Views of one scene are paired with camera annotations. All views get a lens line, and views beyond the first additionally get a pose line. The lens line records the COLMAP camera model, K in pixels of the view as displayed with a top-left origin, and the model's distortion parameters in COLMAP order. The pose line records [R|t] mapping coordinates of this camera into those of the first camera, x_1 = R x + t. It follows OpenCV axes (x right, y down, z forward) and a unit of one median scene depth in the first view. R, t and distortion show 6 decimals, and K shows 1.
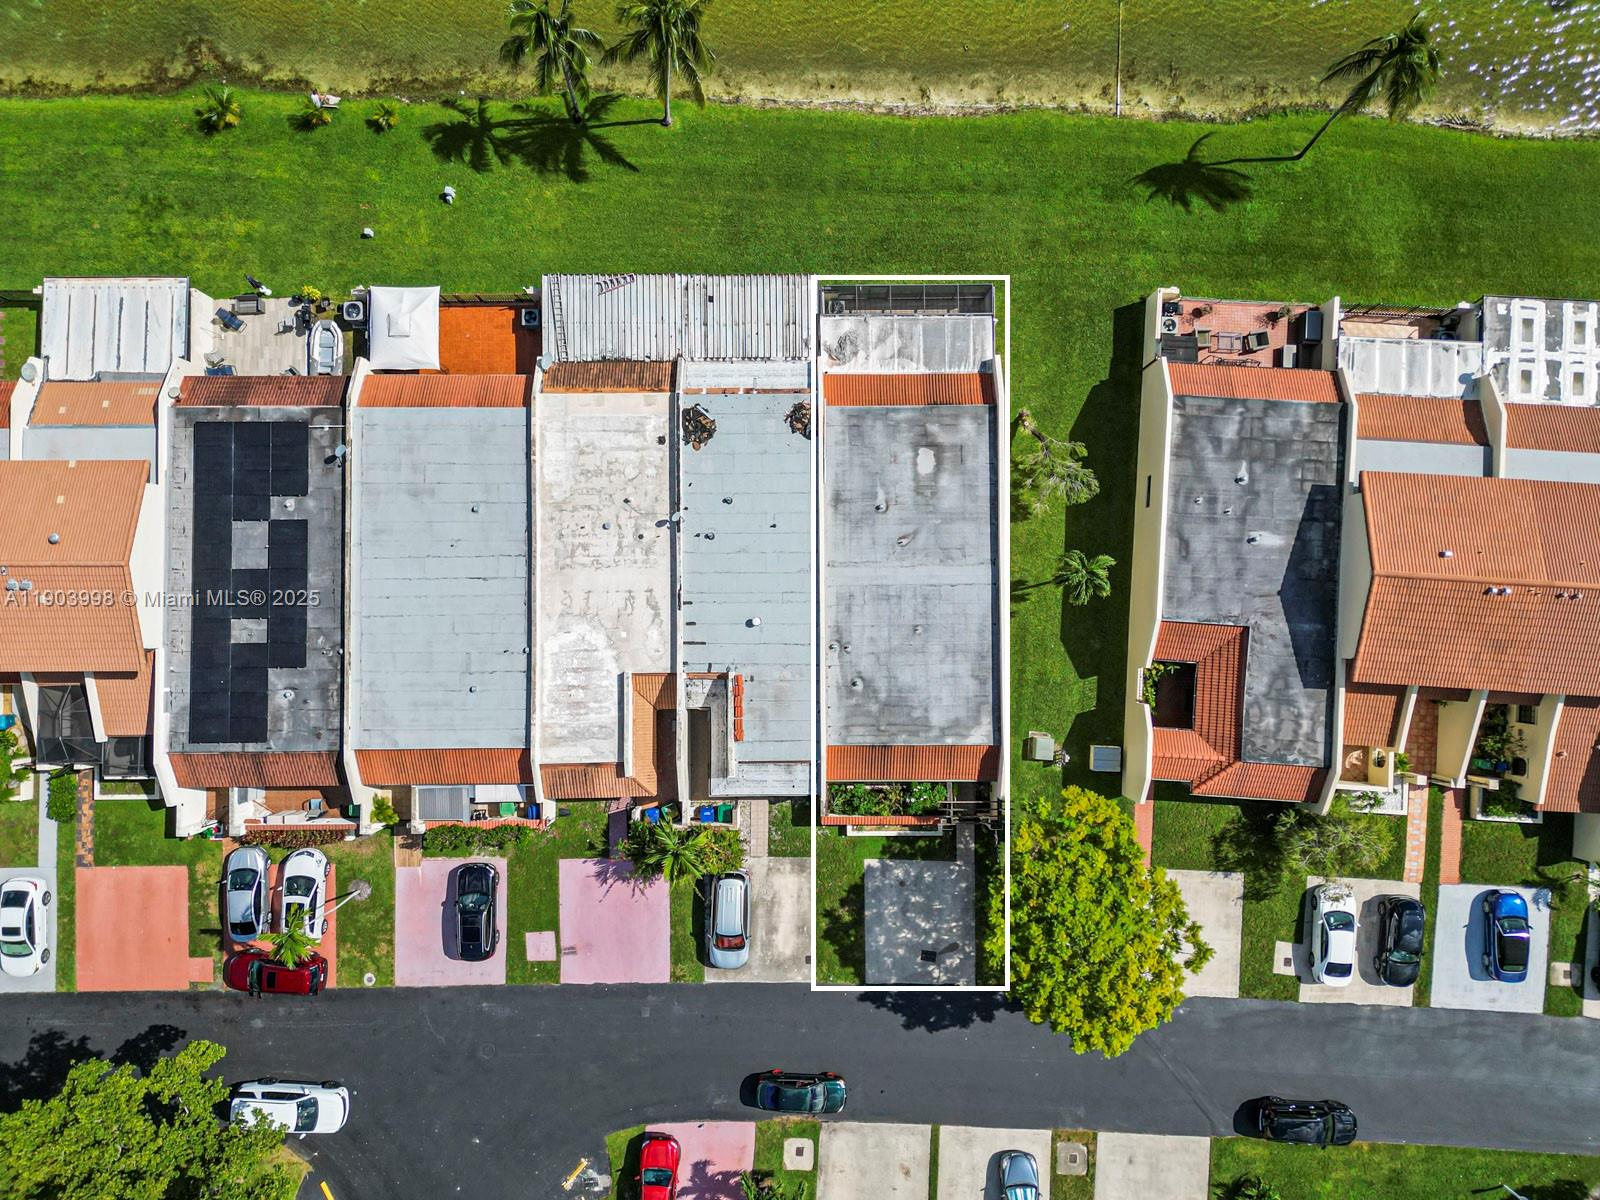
lens RADIAL K [[1135.5, 0, 796.8], [0, 1135.5, 601.9], [0, 0, 1]] dist [0.039196, -0.014016]
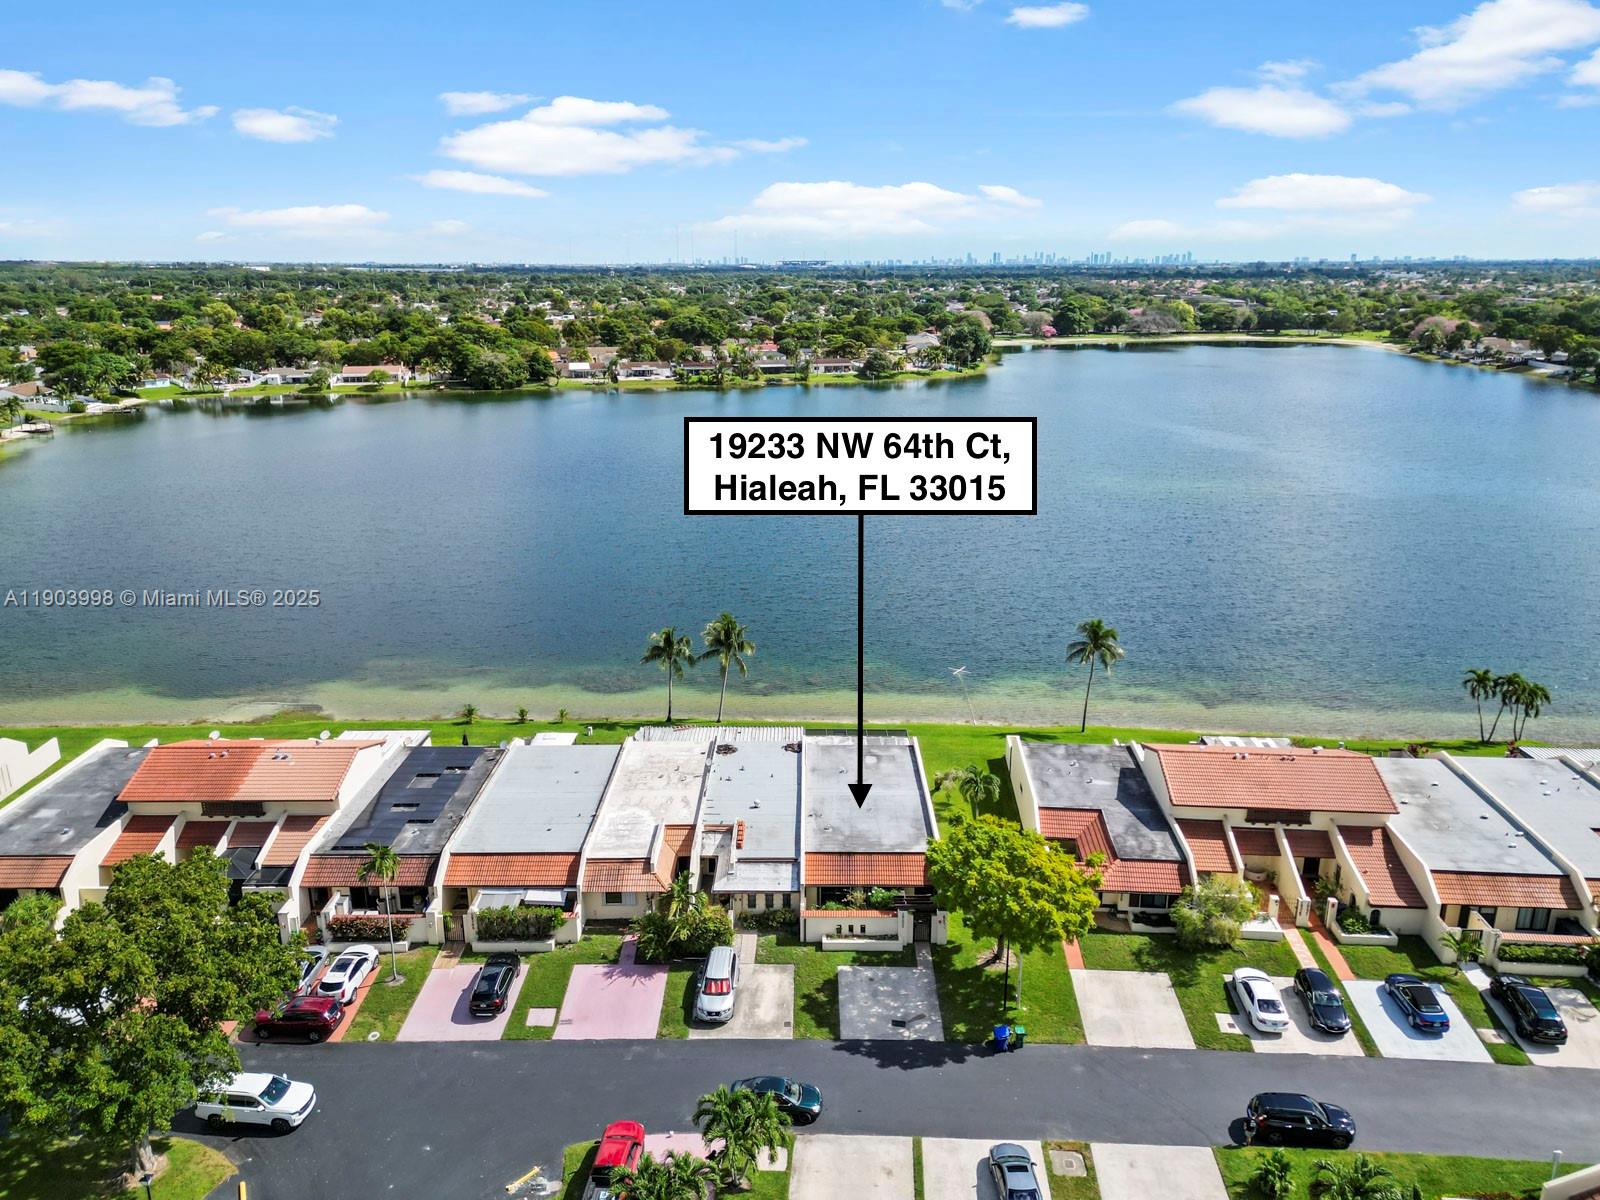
lens RADIAL K [[1135.5, 0, 802.1], [0, 1135.5, 601.2], [0, 0, 1]] dist [0.039196, -0.014016]
pose [[0.999908, 0.006540, -0.011915, 0.034722], [-0.013382, 0.320122, -0.947282, 1.212067], [-0.002380, 0.947354, 0.320180, 0.278069]]
